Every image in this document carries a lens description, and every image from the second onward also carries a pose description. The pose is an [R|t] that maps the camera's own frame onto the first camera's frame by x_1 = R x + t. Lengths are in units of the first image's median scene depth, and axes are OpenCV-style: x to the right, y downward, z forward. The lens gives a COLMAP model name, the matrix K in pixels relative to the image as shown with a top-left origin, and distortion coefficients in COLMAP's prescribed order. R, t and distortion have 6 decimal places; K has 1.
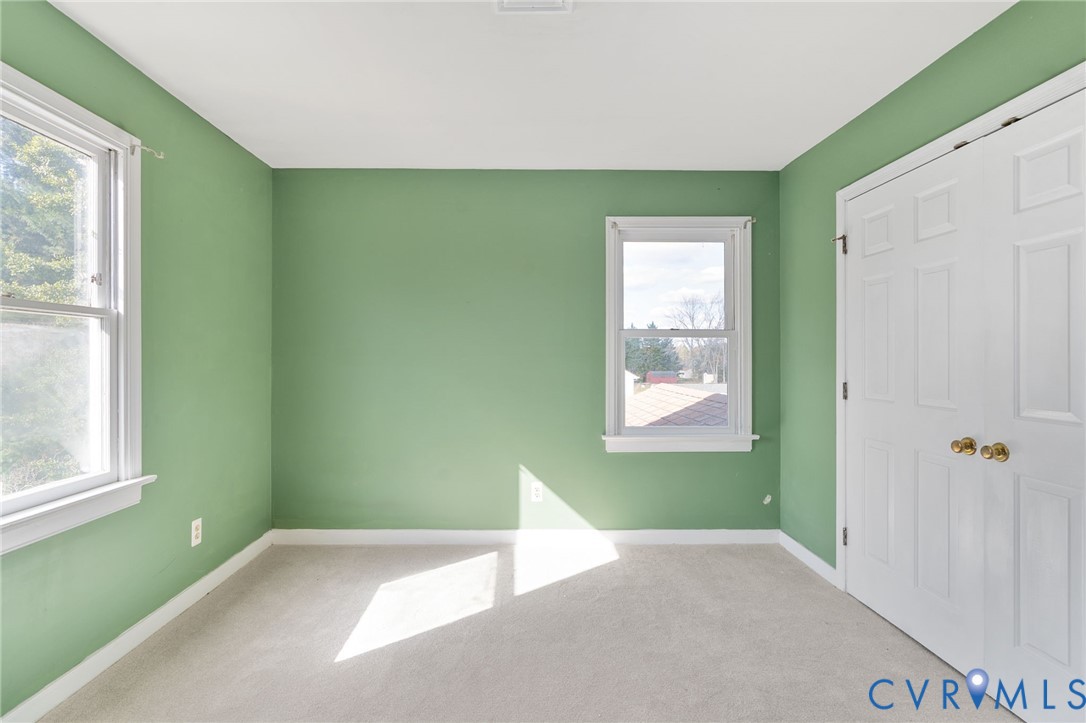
lens RADIAL K [[506.4, 0, 541.1], [0, 506.4, 357.4], [0, 0, 1]] dist [-0.011478, 0.000347]
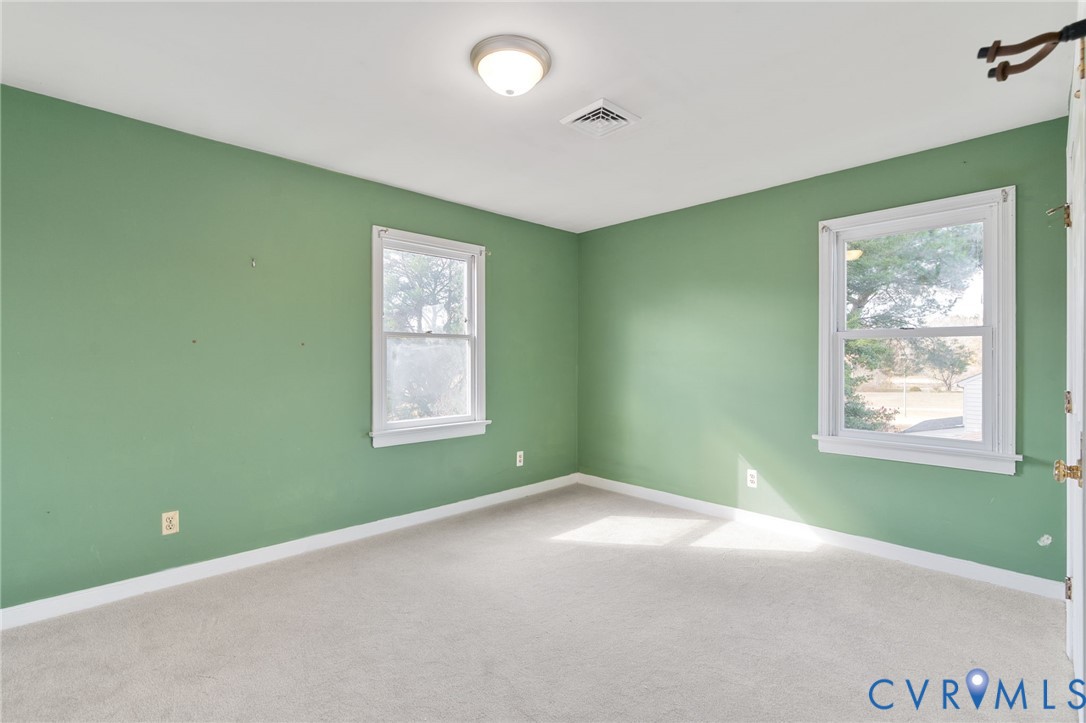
lens RADIAL K [[506.4, 0, 545.7], [0, 506.4, 360.3], [0, 0, 1]] dist [-0.011478, 0.000347]
pose [[0.680687, 0.002590, -0.732570, 0.643203], [-0.000198, 0.999994, 0.003351, -0.000993], [0.732574, -0.002136, 0.680684, -0.128720]]
